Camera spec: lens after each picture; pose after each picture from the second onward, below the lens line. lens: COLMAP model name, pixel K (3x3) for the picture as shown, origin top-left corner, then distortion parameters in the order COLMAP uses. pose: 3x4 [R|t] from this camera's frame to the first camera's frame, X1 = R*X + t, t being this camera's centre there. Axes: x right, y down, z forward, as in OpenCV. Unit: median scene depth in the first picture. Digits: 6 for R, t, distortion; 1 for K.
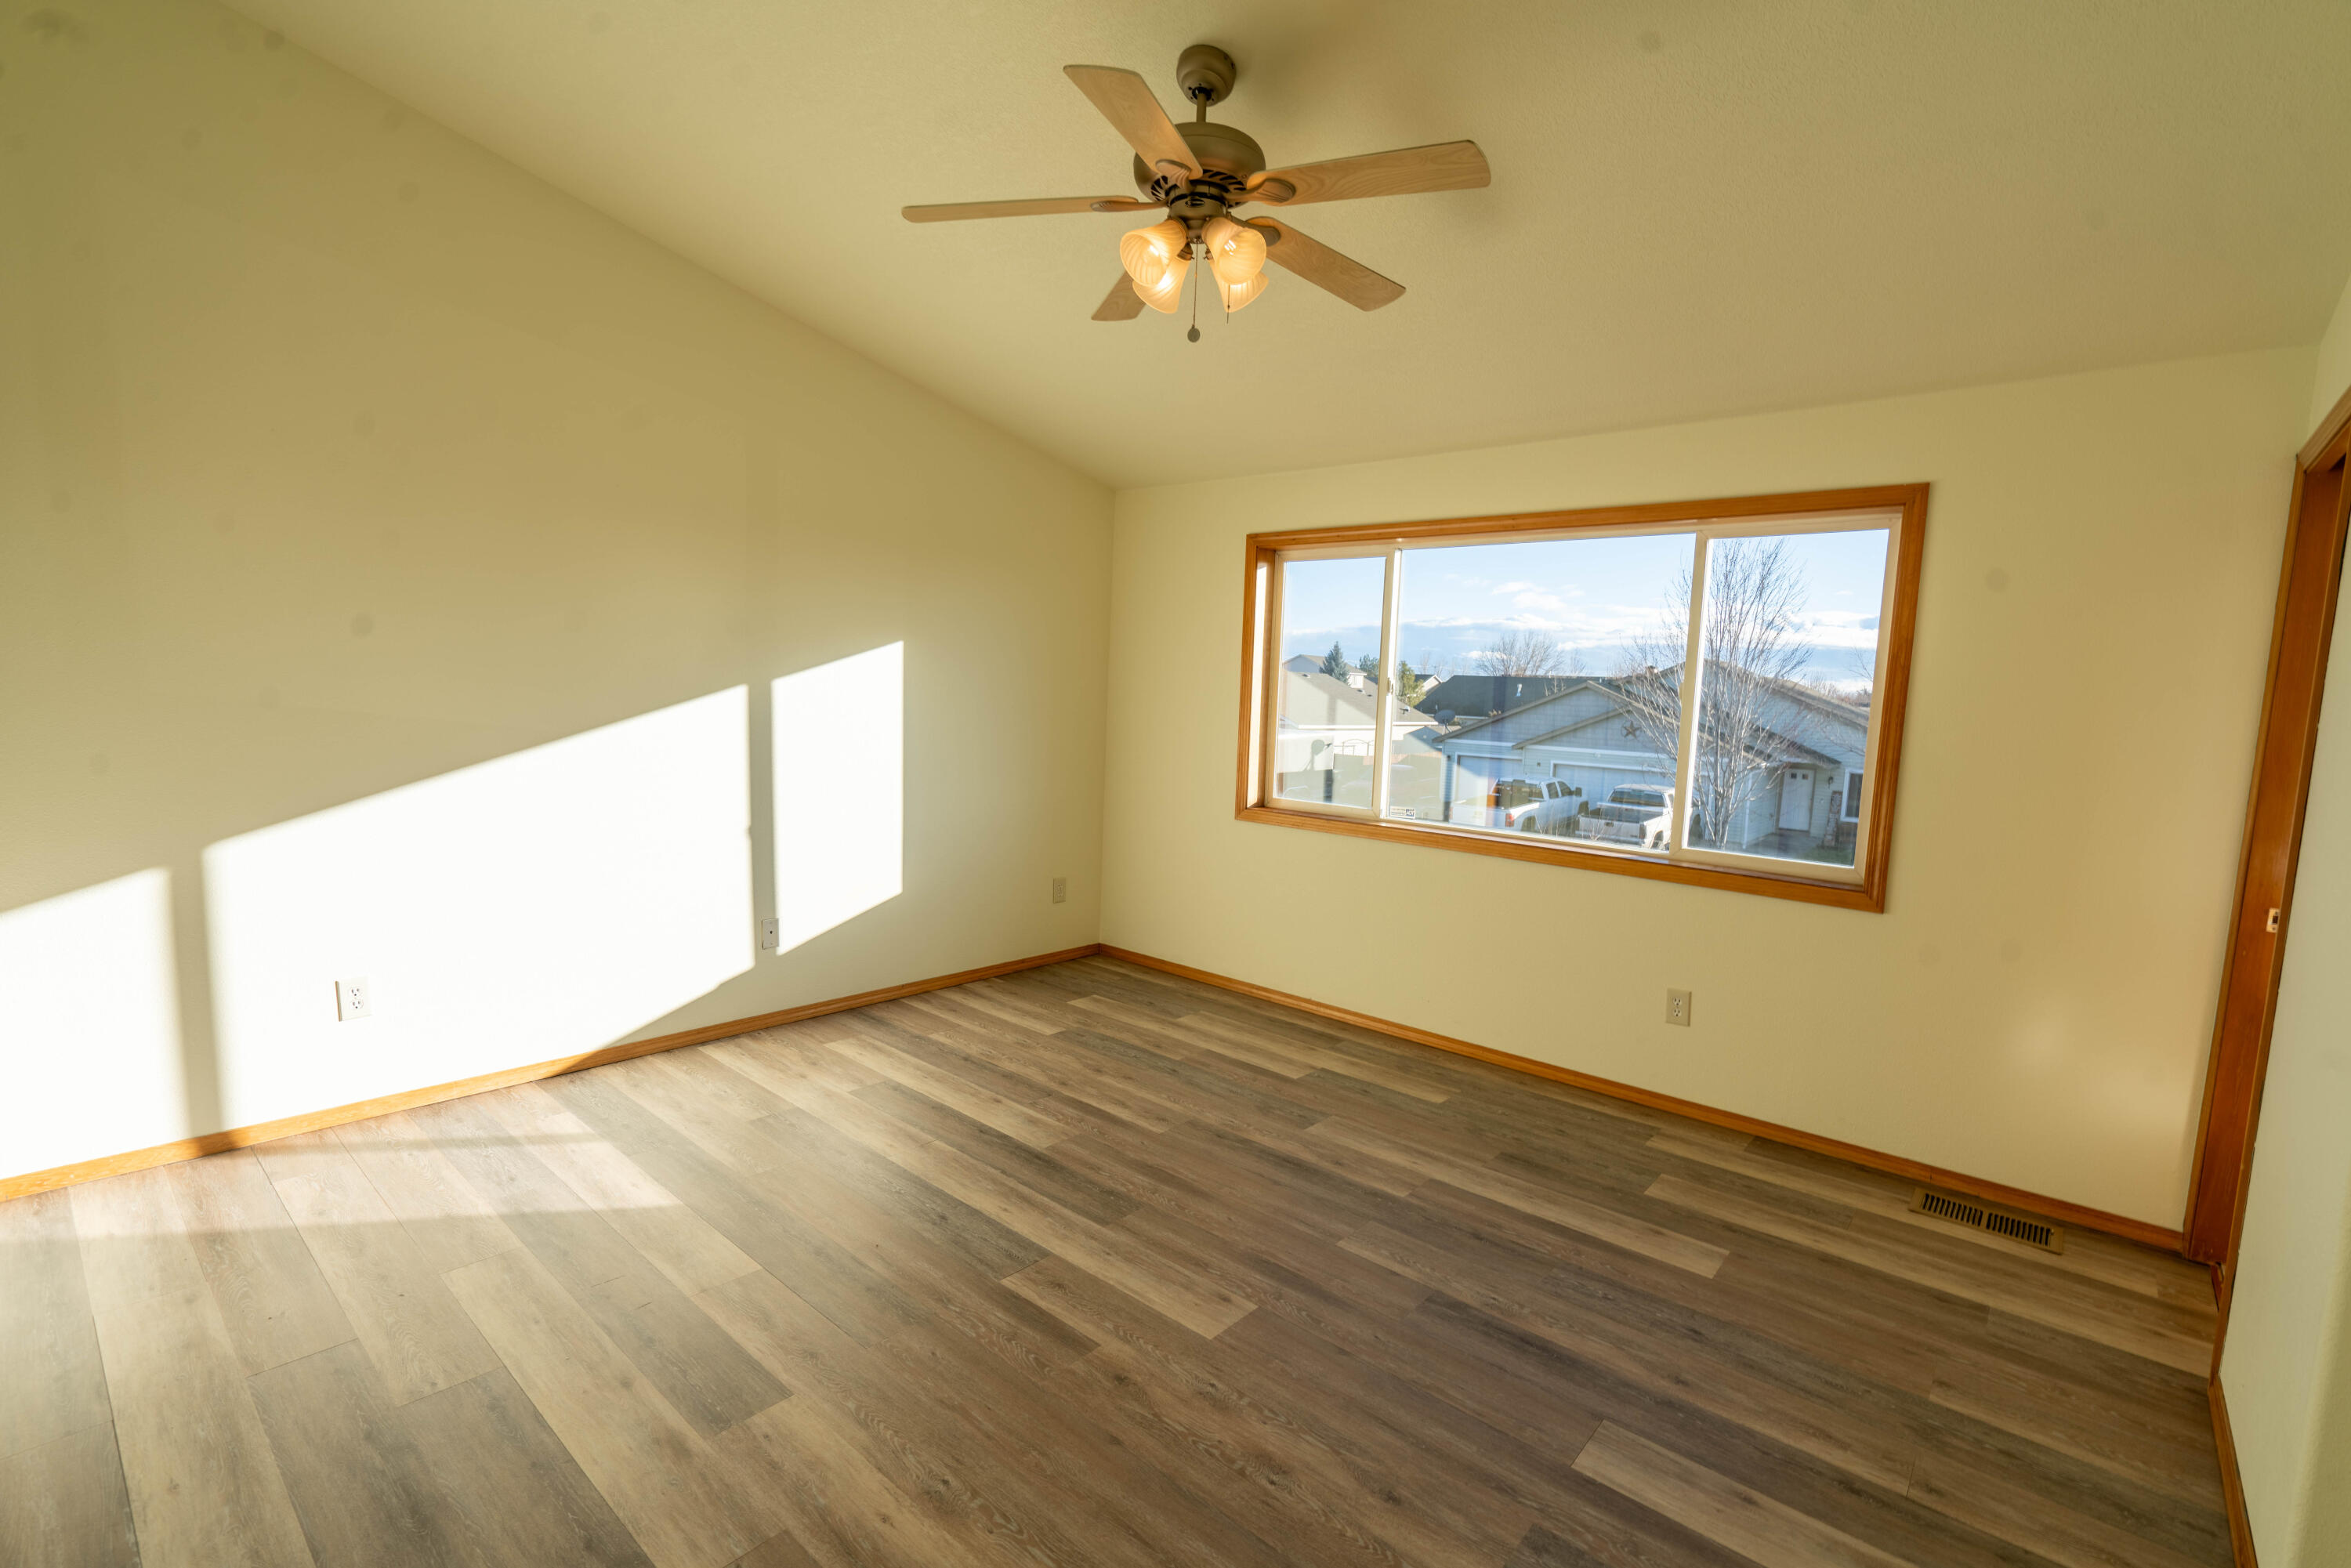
lens RADIAL K [[1044.5, 0, 1162.4], [0, 1044.5, 801.4], [0, 0, 1]] dist [-0.001222, -0.000014]
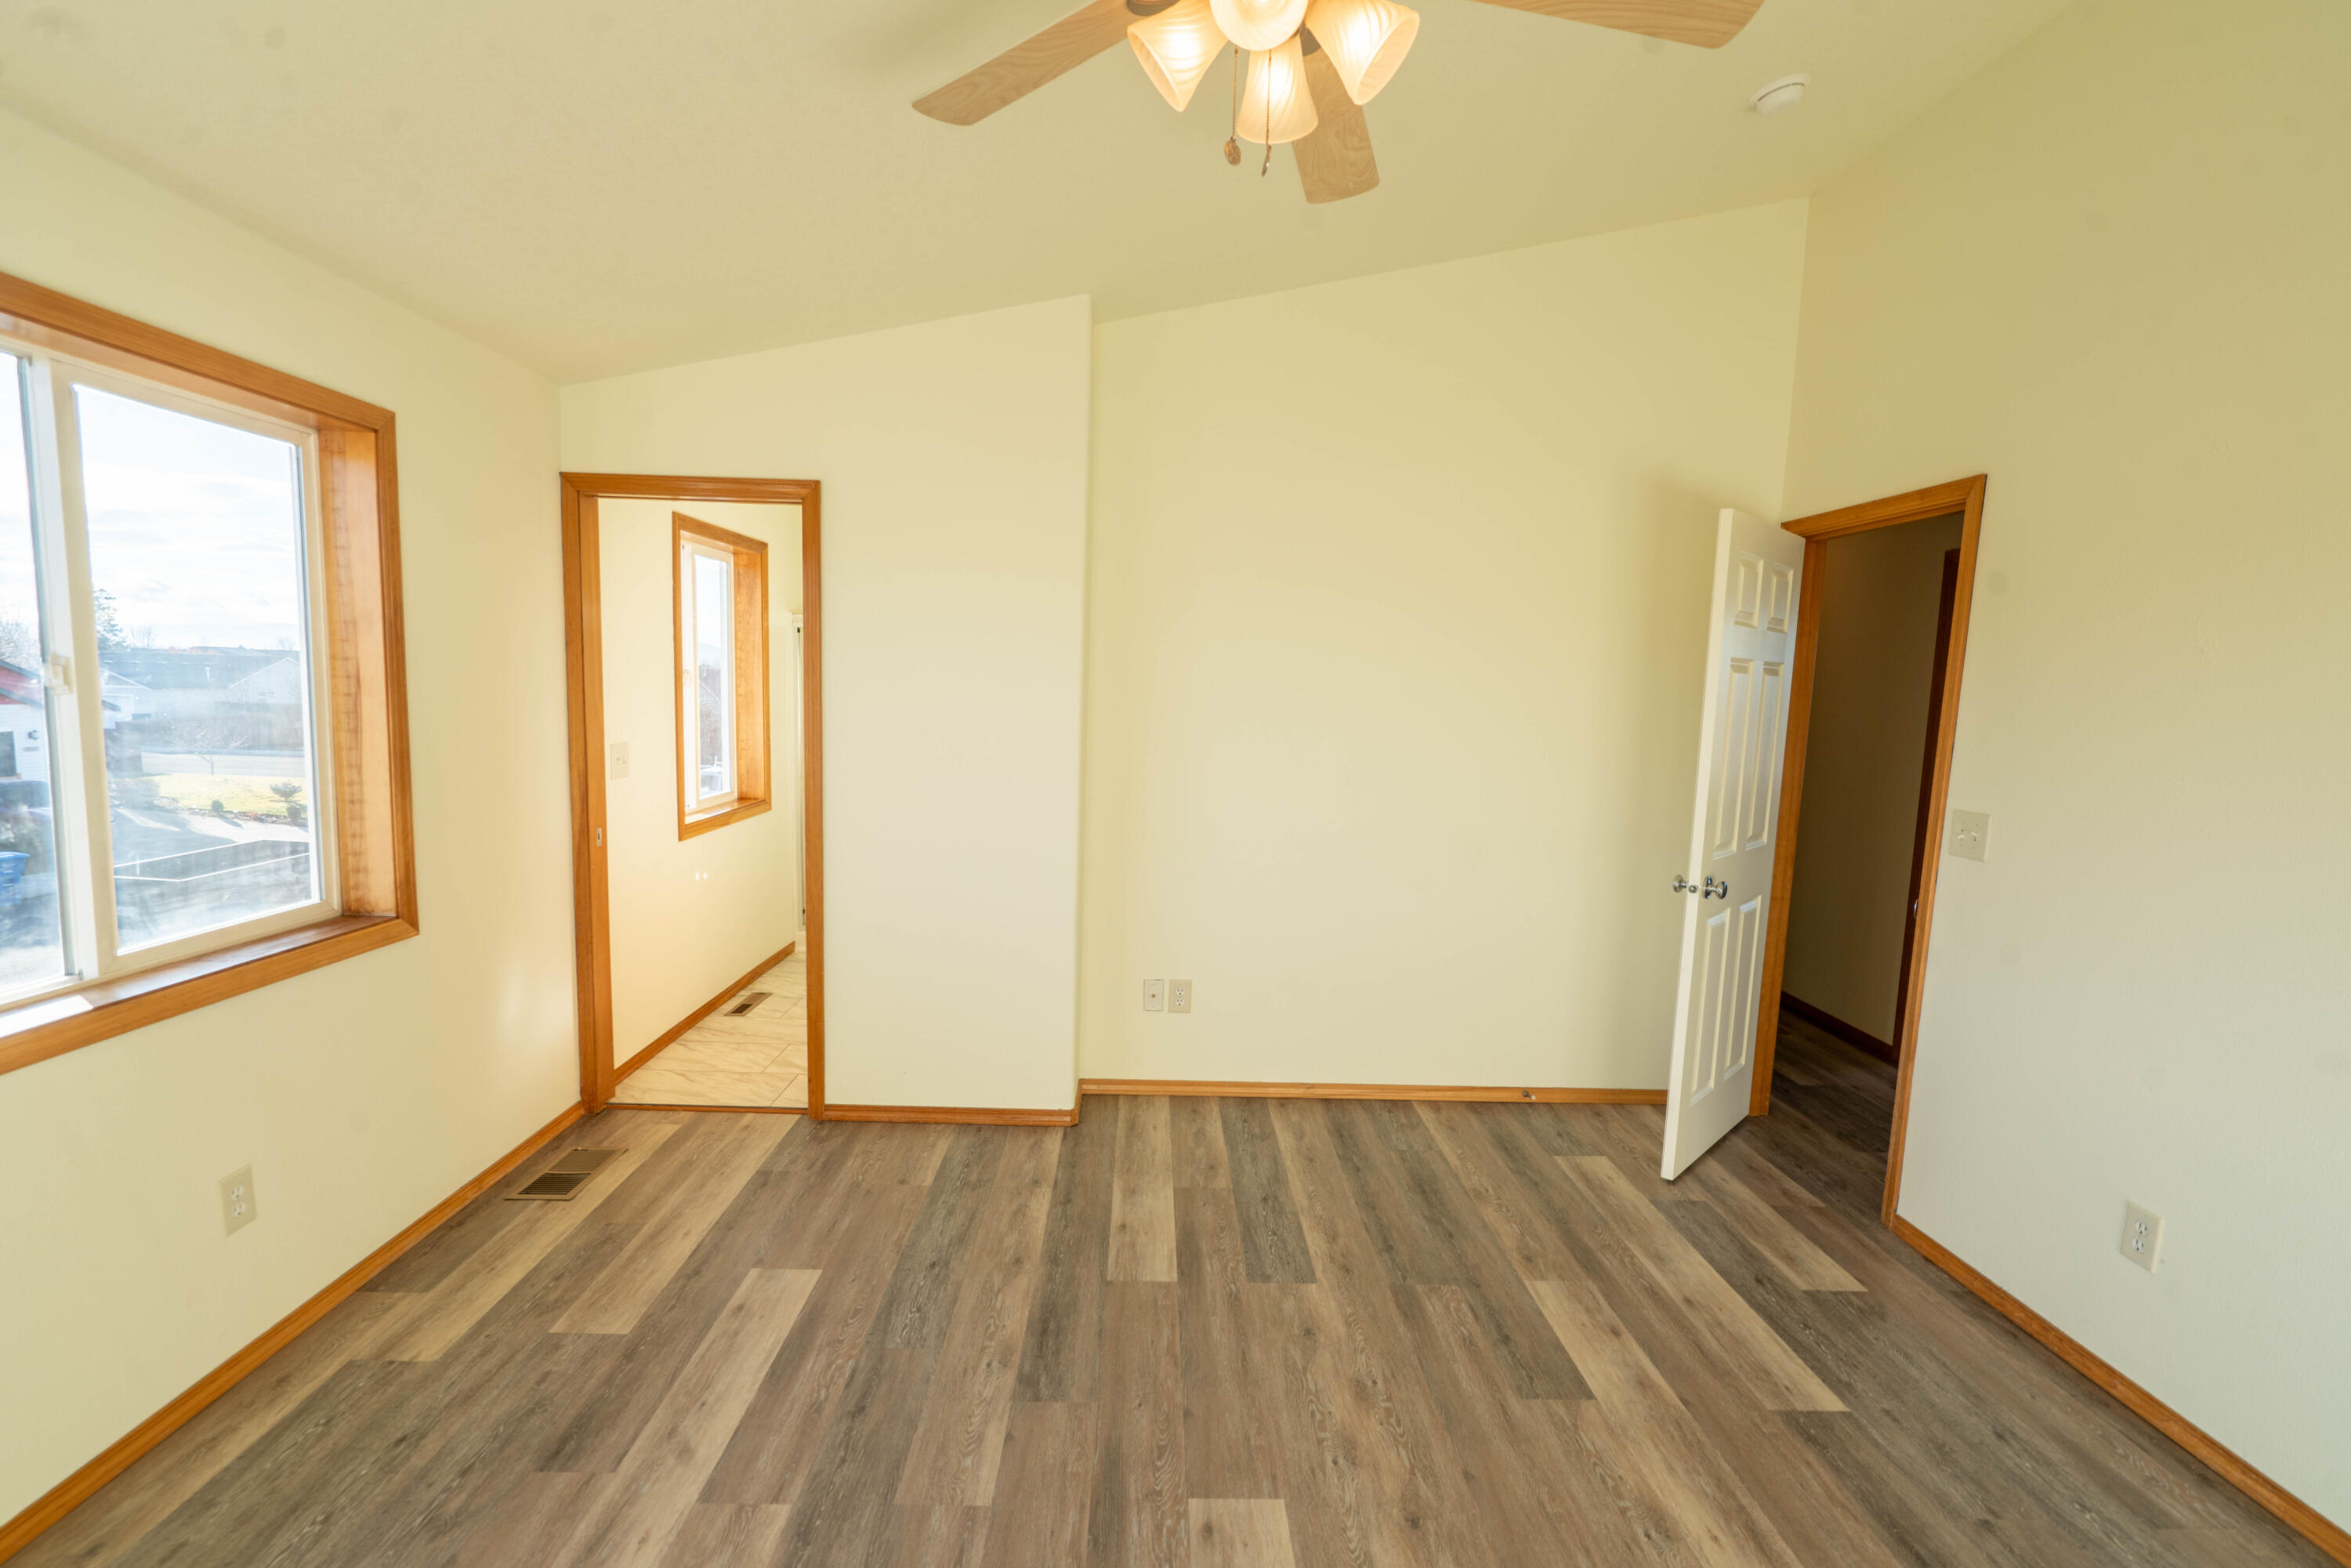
lens RADIAL K [[1067.8, 0, 1172.6], [0, 1067.8, 796.1], [0, 0, 1]] dist [-0.008201, 0.003650]
pose [[-0.677589, -0.139171, 0.722153, -0.356500], [0.023629, 0.977305, 0.210514, -0.186419], [-0.735061, 0.159706, -0.658922, 1.254149]]
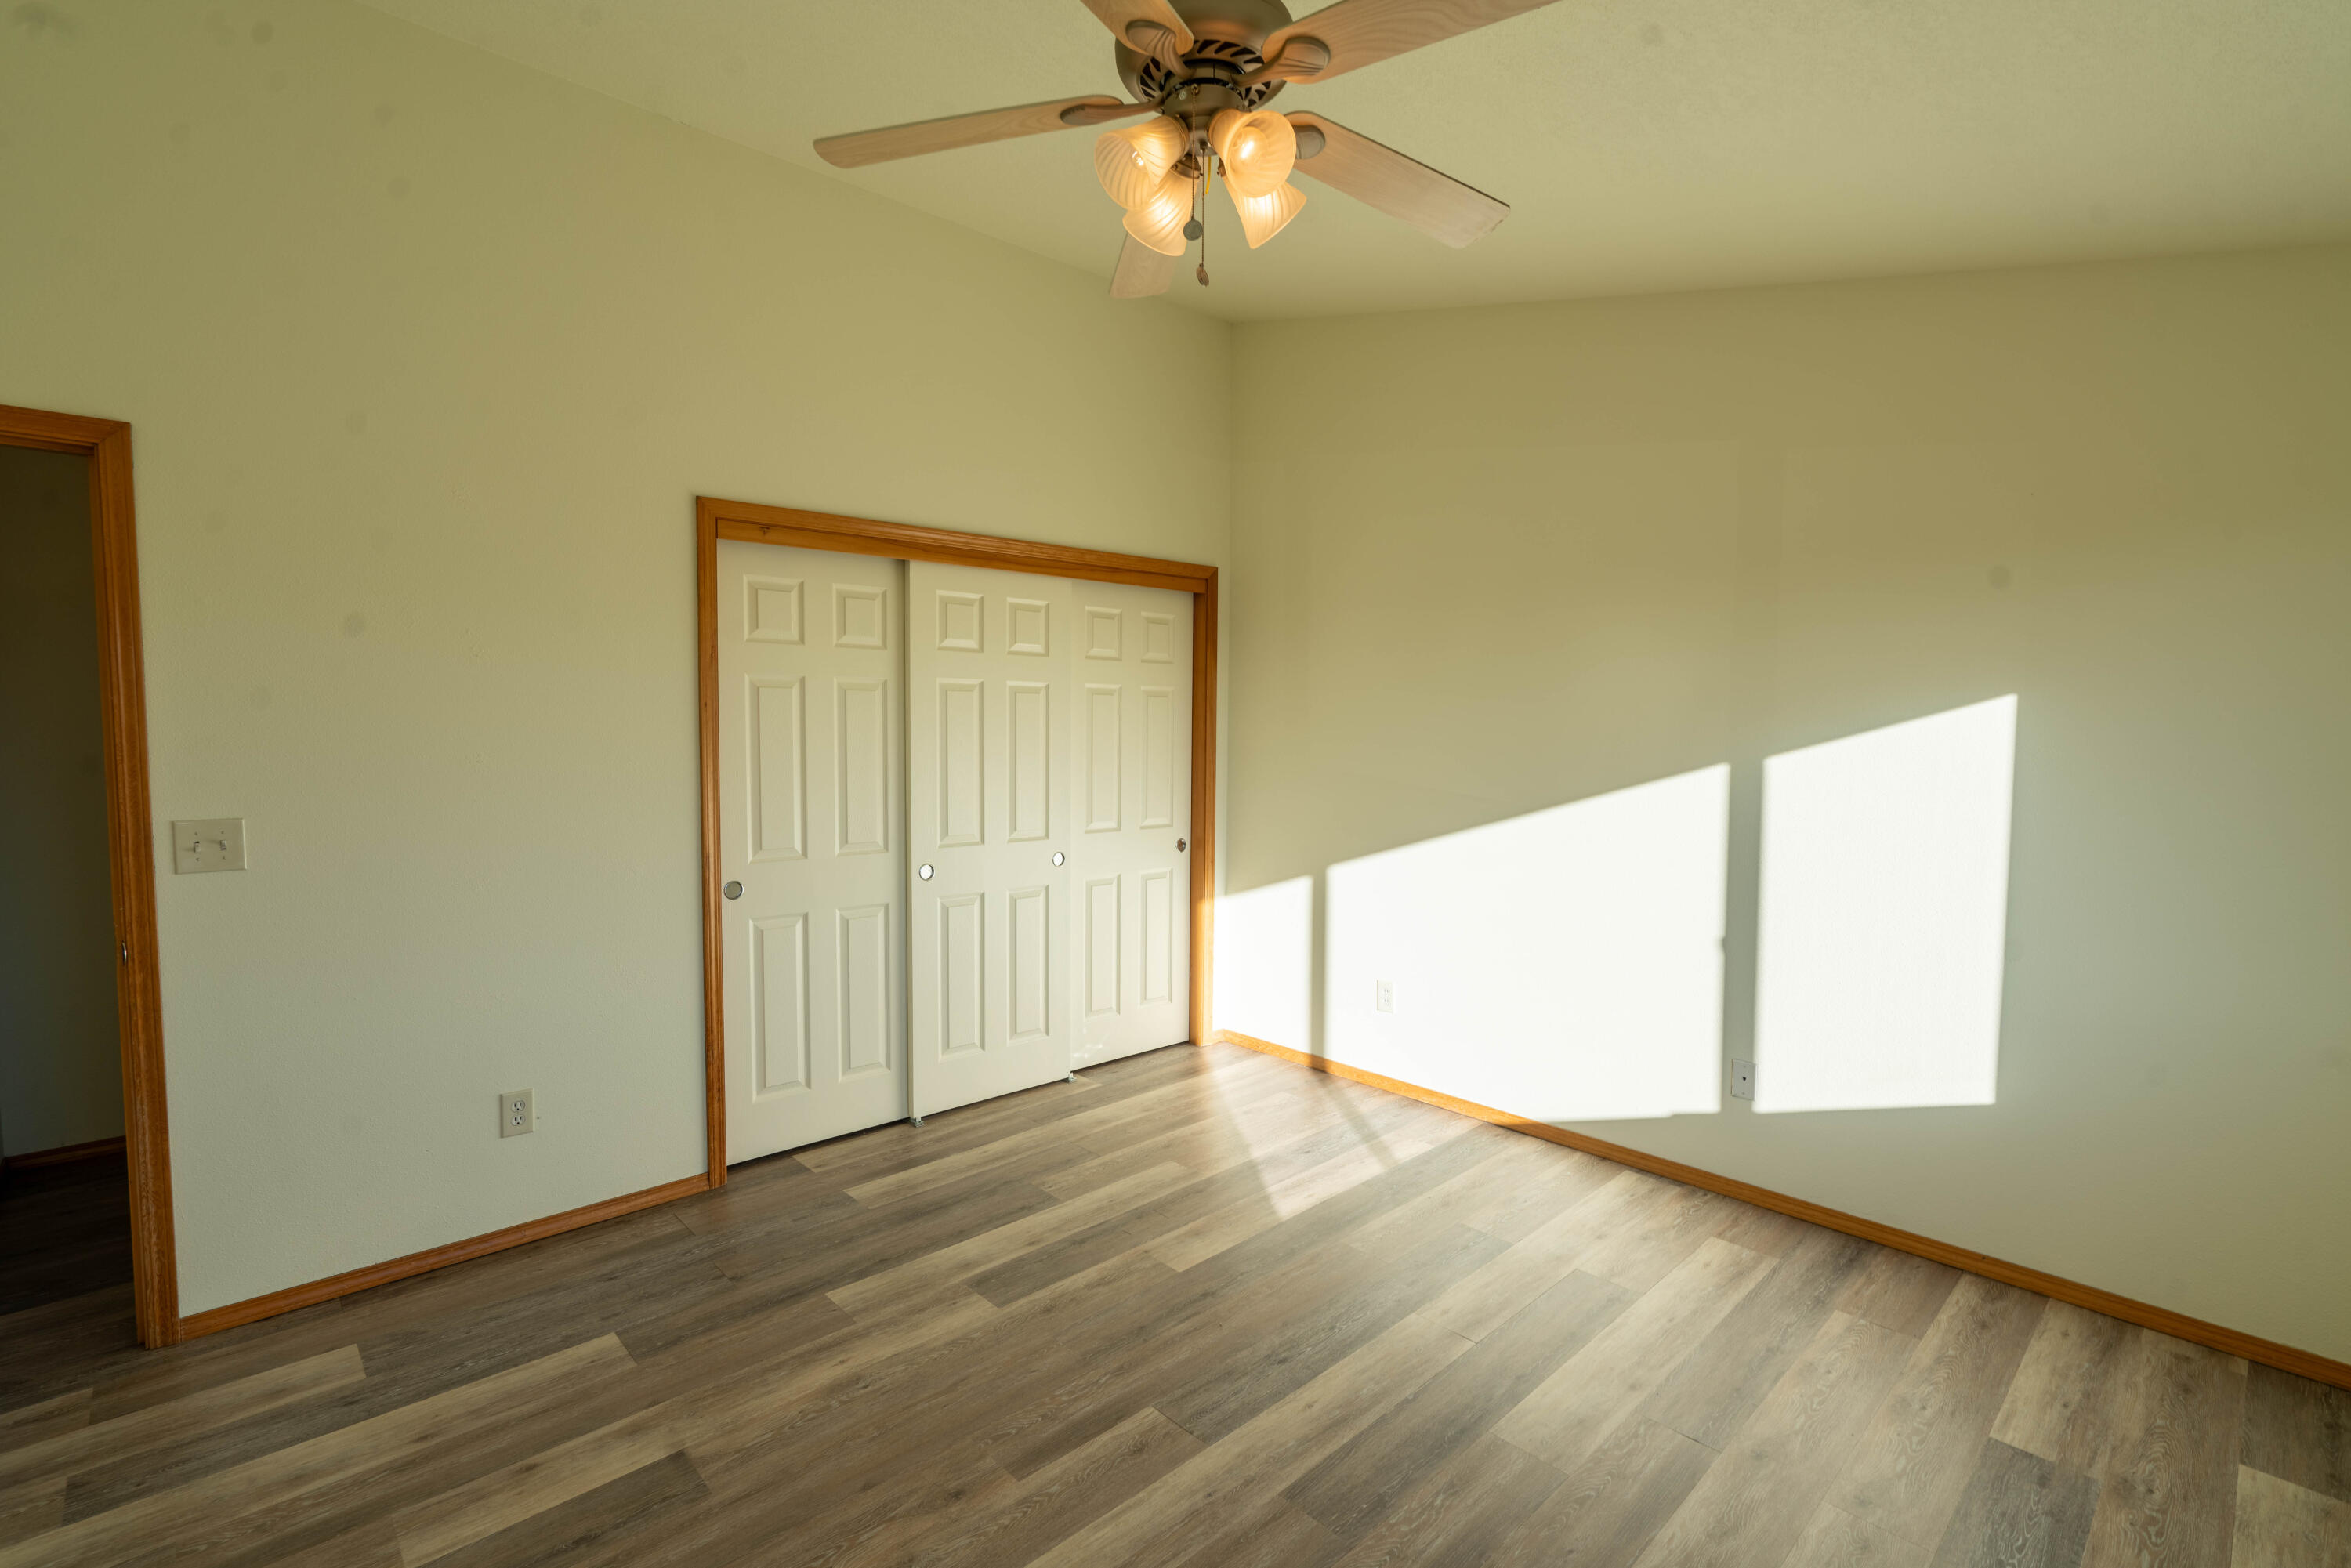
lens RADIAL K [[1067.8, 0, 1172.6], [0, 1067.8, 796.1], [0, 0, 1]] dist [-0.008201, 0.003650]
pose [[-0.085868, 0.029569, -0.995868, 0.660495], [-0.121733, 0.991759, 0.039943, -0.094122], [0.988842, 0.124660, -0.081561, 0.904777]]
